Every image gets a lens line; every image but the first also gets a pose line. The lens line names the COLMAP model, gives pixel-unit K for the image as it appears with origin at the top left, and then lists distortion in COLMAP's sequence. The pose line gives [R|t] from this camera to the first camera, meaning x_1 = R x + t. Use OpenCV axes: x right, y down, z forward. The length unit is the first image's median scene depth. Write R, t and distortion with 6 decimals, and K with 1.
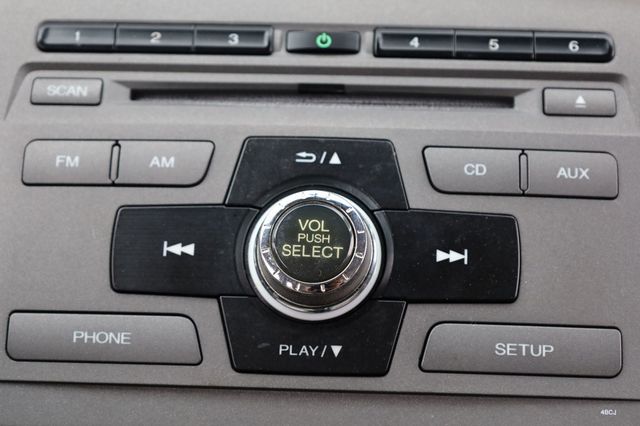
lens RADIAL K [[1263.8, 0, 320.0], [0, 1263.8, 213.0], [0, 0, 1]] dist [-0.005927, -0.059532]
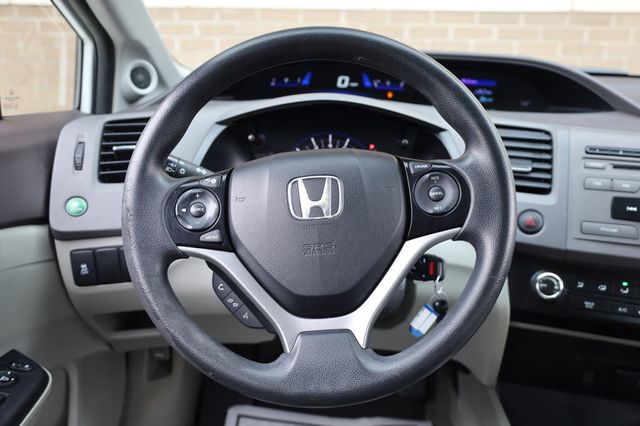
lens RADIAL K [[557.8, 0, 320.0], [0, 557.8, 213.0], [0, 0, 1]] dist [-0.010493, -0.003189]
pose [[0.969994, 0.085432, -0.227626, -0.629030], [-0.086891, 0.996211, 0.003623, 0.114926], [0.227073, 0.016264, 0.973742, -0.821401]]
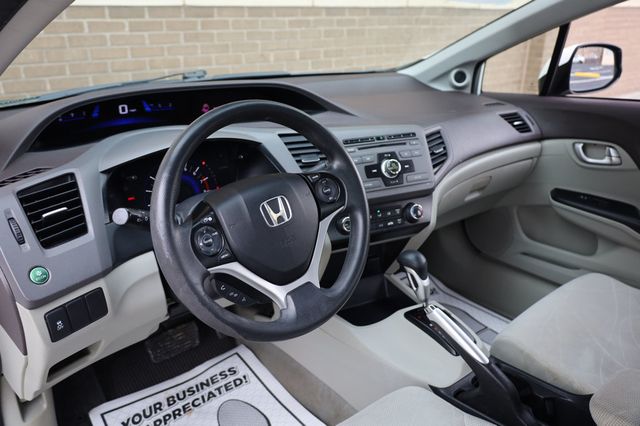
lens RADIAL K [[516.6, 0, 320.0], [0, 516.6, 213.0], [0, 0, 1]] dist [0.005625, 0.010157]
pose [[0.870037, -0.179996, 0.458951, -1.682774], [0.145766, 0.983263, 0.109298, -0.096138], [-0.470943, -0.028194, 0.881713, -1.334358]]
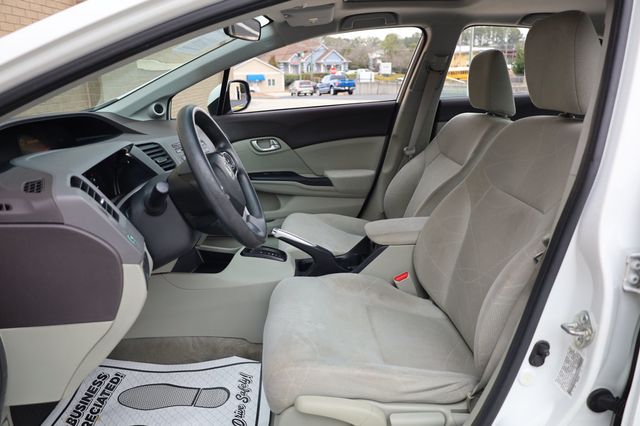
lens RADIAL K [[494.4, 0, 320.0], [0, 494.4, 213.0], [0, 0, 1]] dist [-0.004494, -0.000667]
pose [[0.137029, -0.275796, 0.951399, -3.677064], [0.312434, 0.923466, 0.222699, -0.165874], [-0.940004, 0.266733, 0.212710, -0.591502]]
